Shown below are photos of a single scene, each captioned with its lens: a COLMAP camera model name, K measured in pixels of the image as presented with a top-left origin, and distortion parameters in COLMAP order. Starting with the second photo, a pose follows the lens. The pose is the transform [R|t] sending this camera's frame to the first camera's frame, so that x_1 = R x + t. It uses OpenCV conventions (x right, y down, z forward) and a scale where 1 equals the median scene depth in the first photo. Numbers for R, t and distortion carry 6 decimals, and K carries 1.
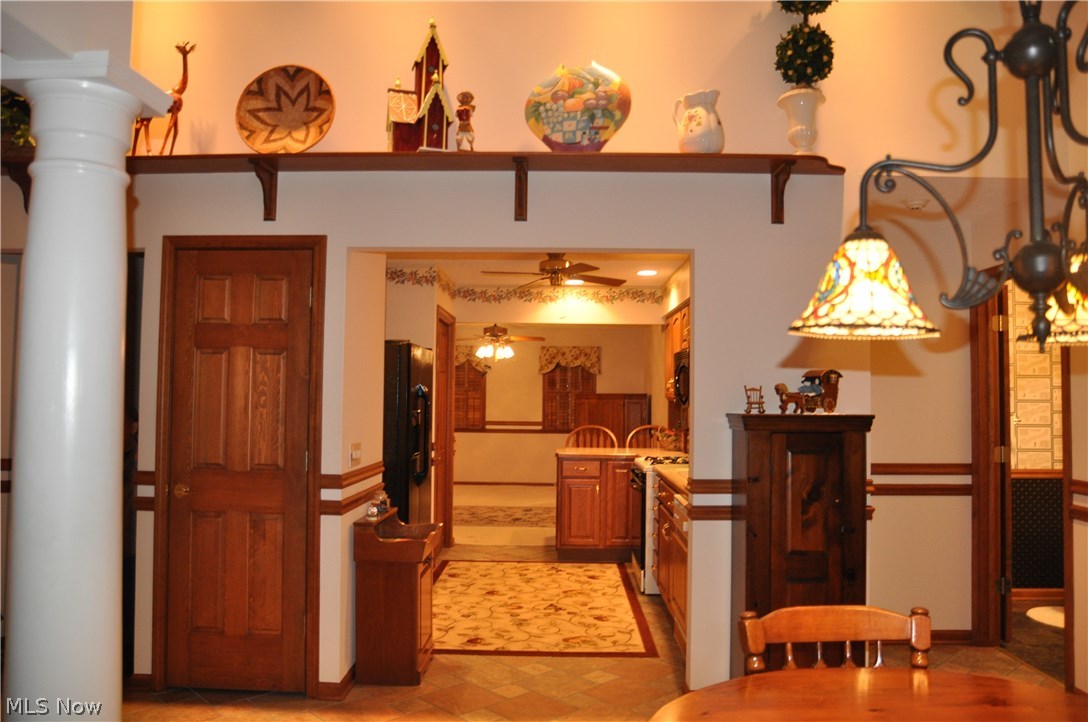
lens RADIAL K [[811.8, 0, 544.0], [0, 811.8, 361.0], [0, 0, 1]] dist [-0.002055, -0.000208]
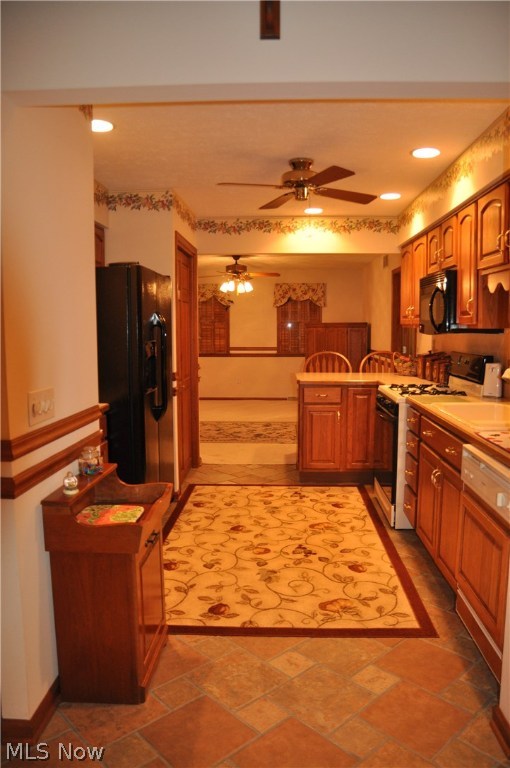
lens RADIAL K [[567.2, 0, 255.0], [0, 567.2, 384.0], [0, 0, 1]] dist [-0.095494, 0.009435]
pose [[0.999463, -0.009944, -0.031208, -0.018390], [0.014311, 0.989618, 0.143006, 0.017820], [0.029462, -0.143376, 0.989230, 0.334495]]
